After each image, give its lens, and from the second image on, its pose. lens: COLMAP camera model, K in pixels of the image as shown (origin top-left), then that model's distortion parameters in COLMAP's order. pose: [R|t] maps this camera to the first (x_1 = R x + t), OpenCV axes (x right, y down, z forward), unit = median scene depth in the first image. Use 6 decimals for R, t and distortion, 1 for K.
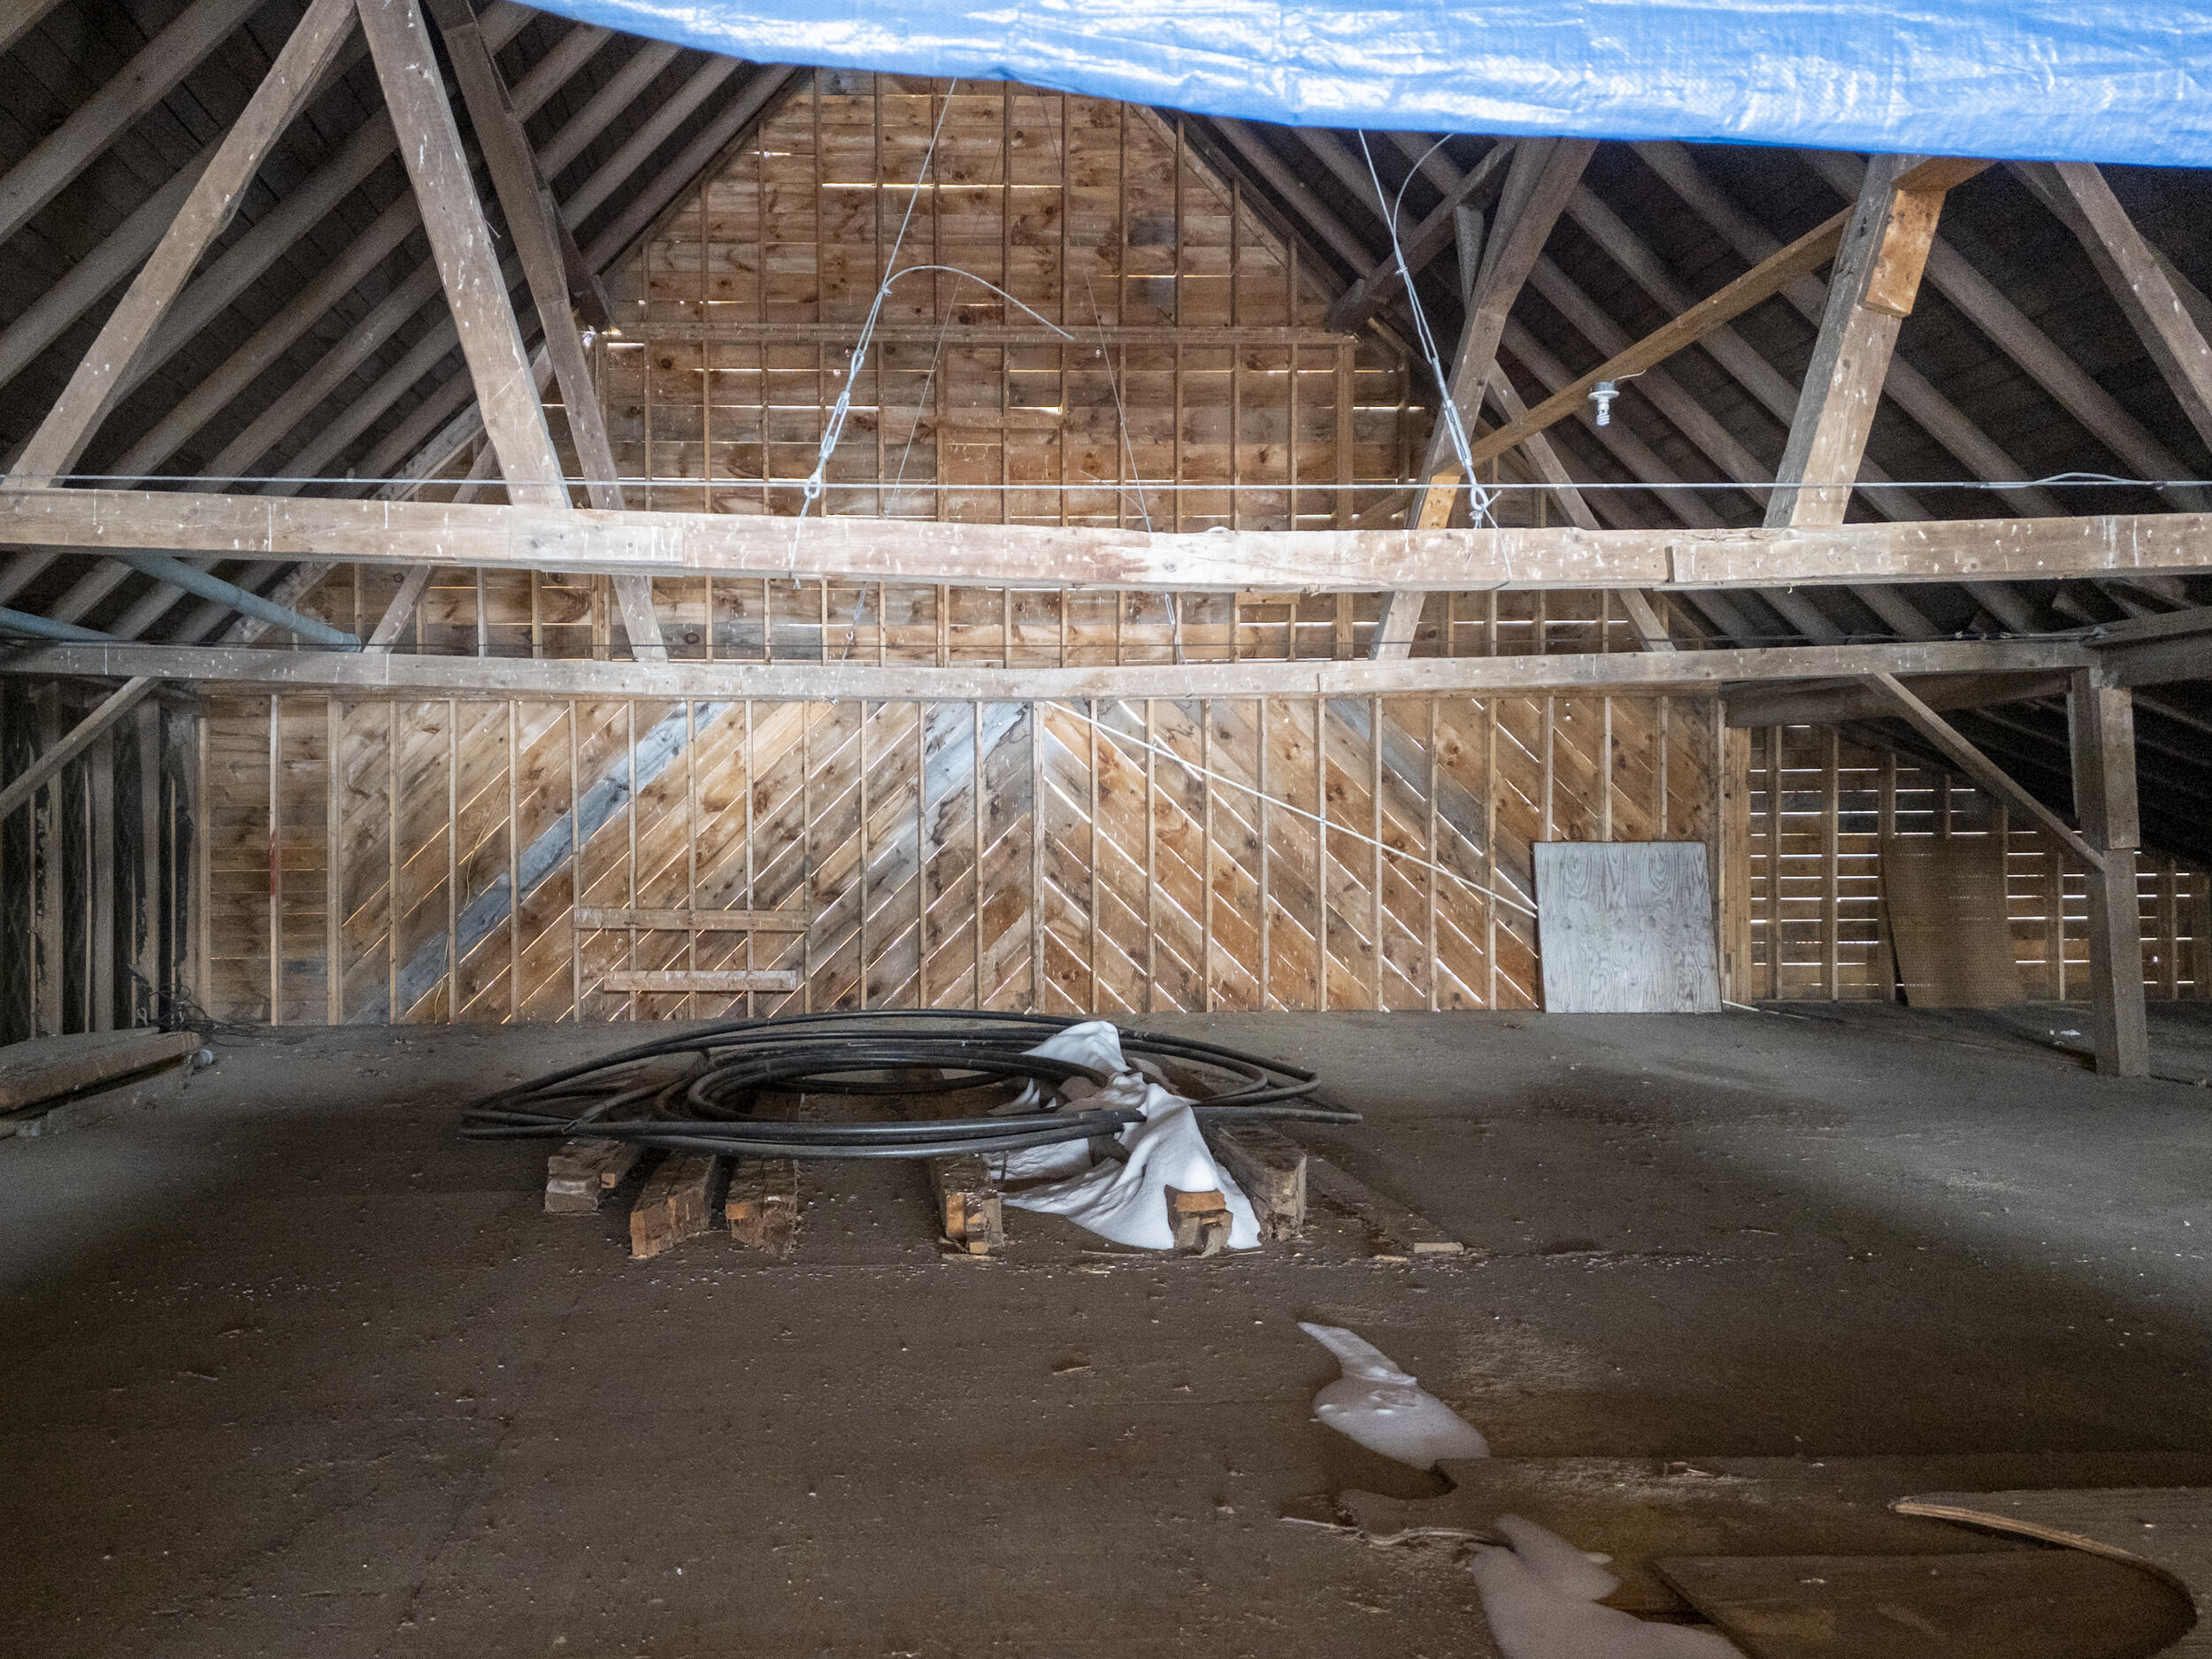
lens RADIAL K [[1618.1, 0, 1100.8], [0, 1618.1, 819.1], [0, 0, 1]] dist [0.085357, -0.070100]
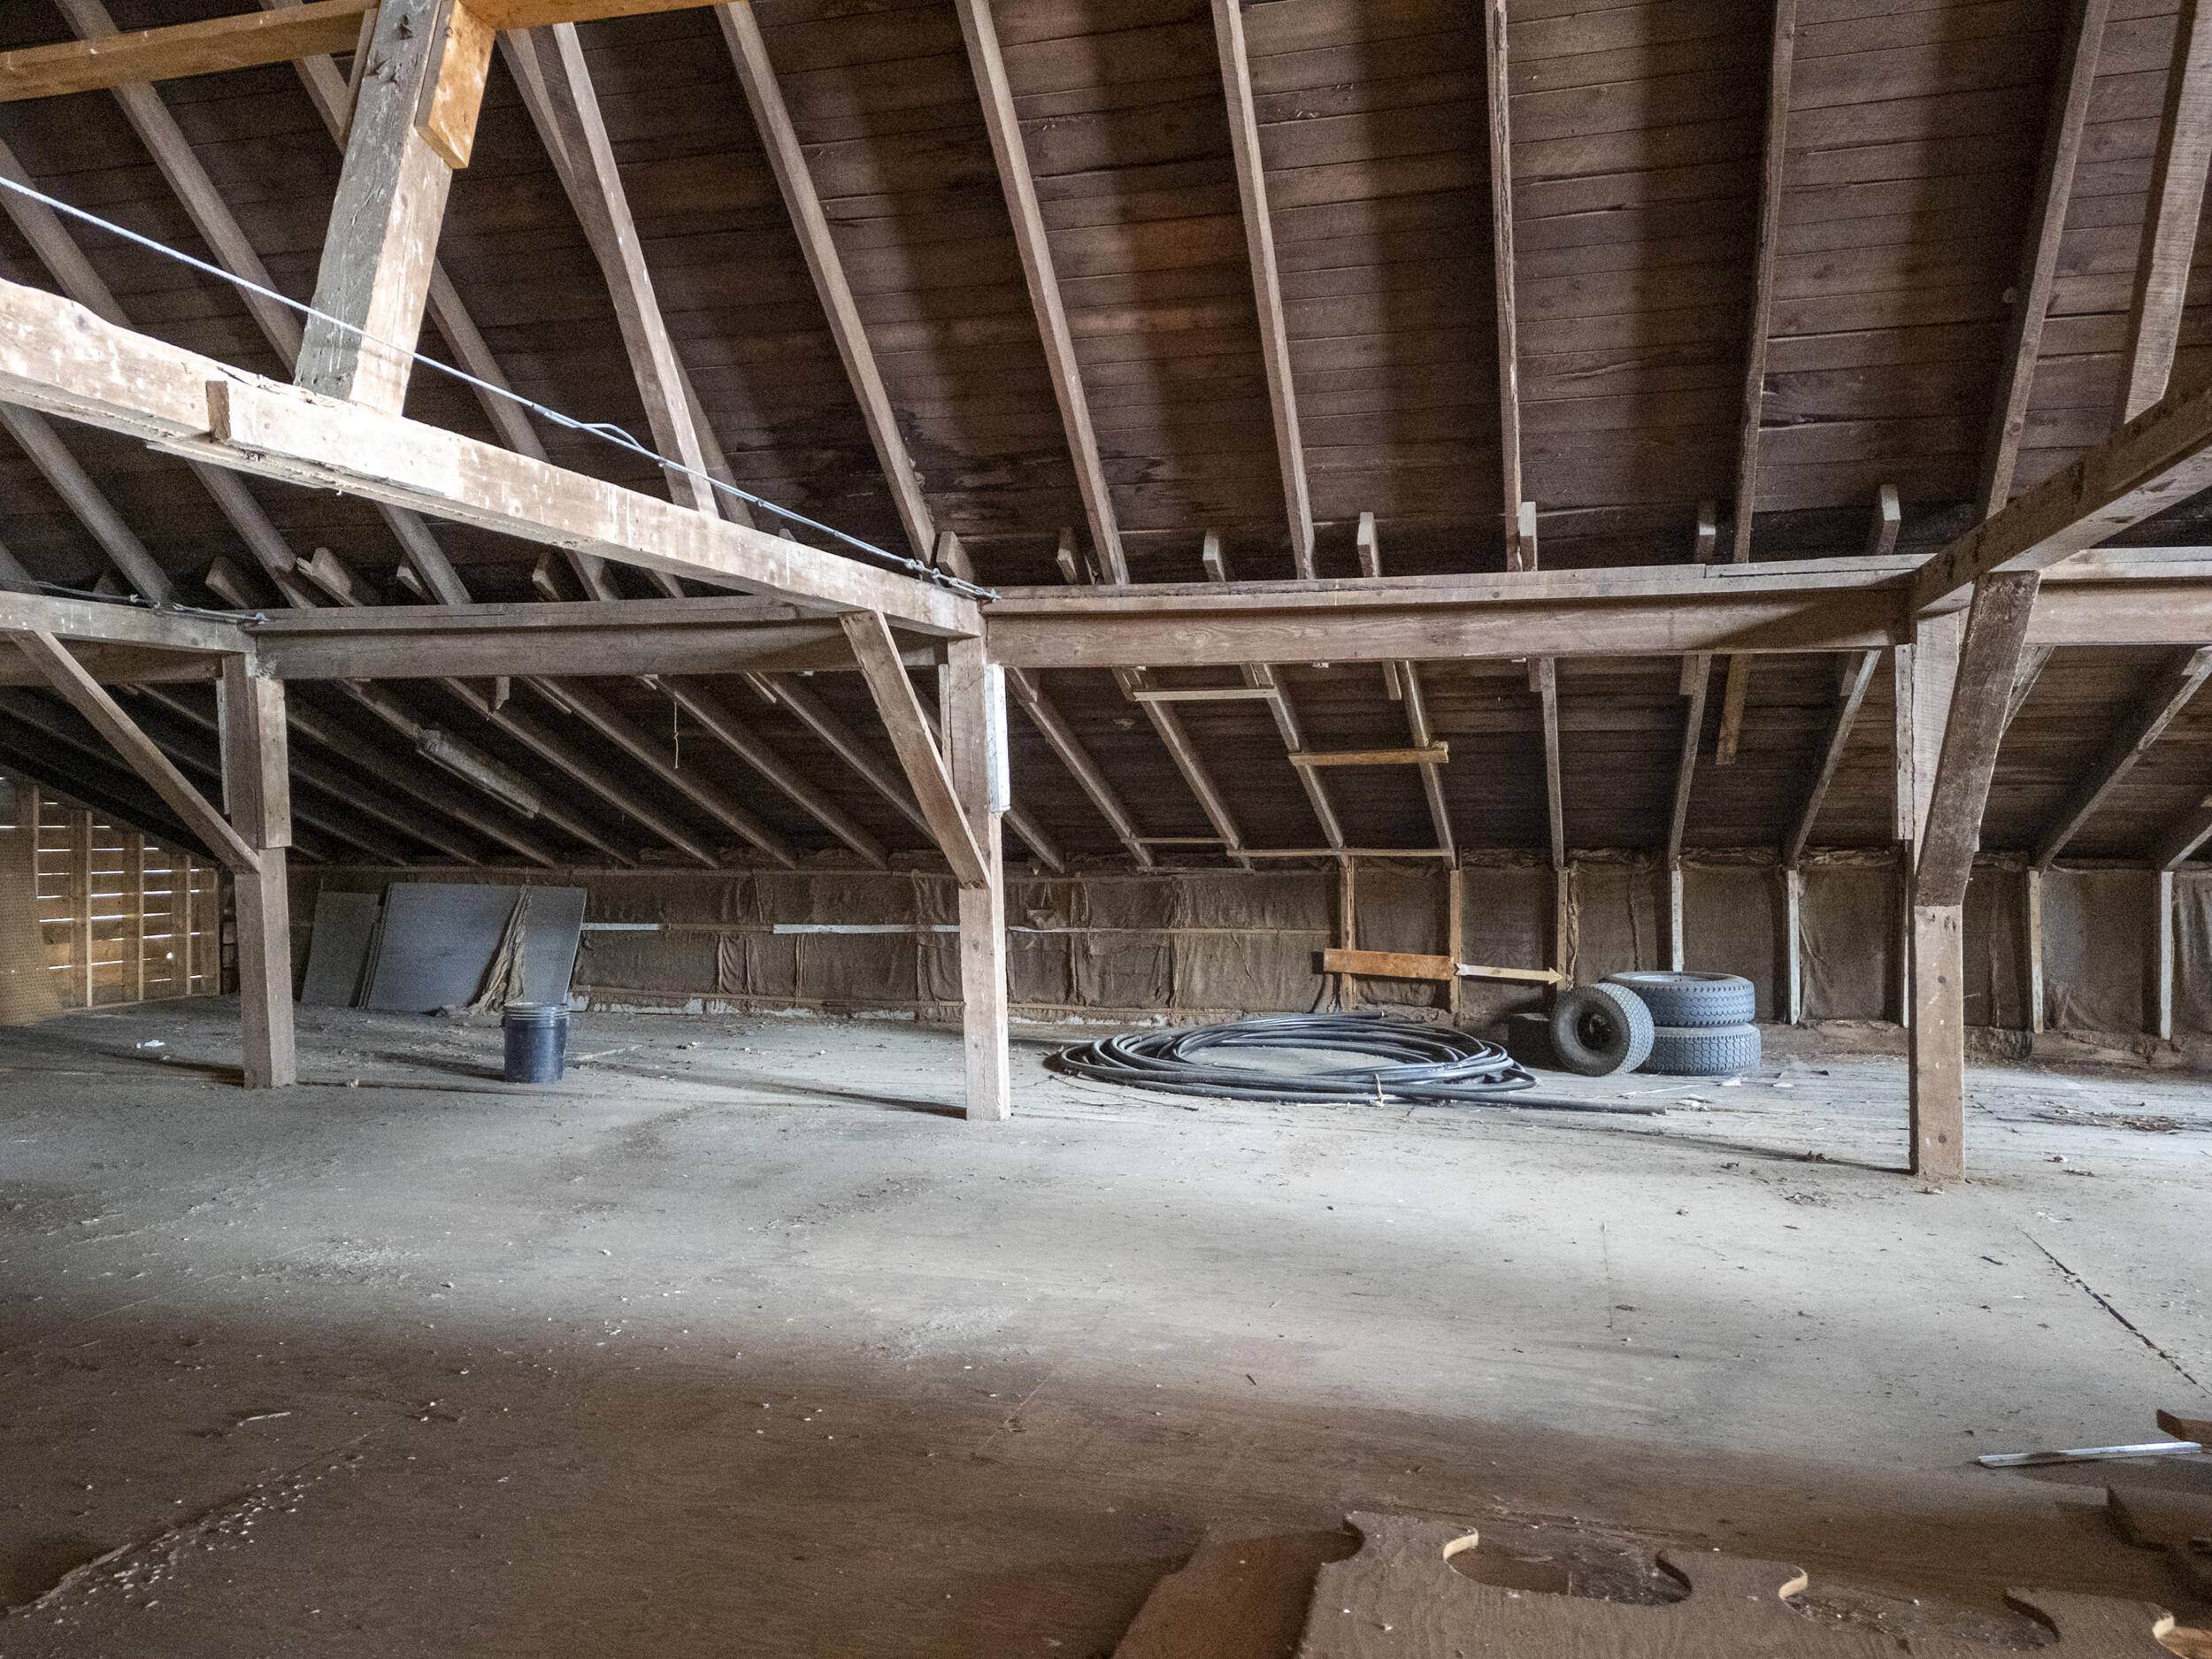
lens RADIAL K [[1618.1, 0, 1100.8], [0, 1618.1, 819.1], [0, 0, 1]] dist [0.085357, -0.070100]
pose [[0.437495, 0.019732, 0.899005, -0.028894], [-0.023056, 0.999677, -0.010722, 0.000616], [-0.898925, -0.016037, 0.437808, 0.161345]]
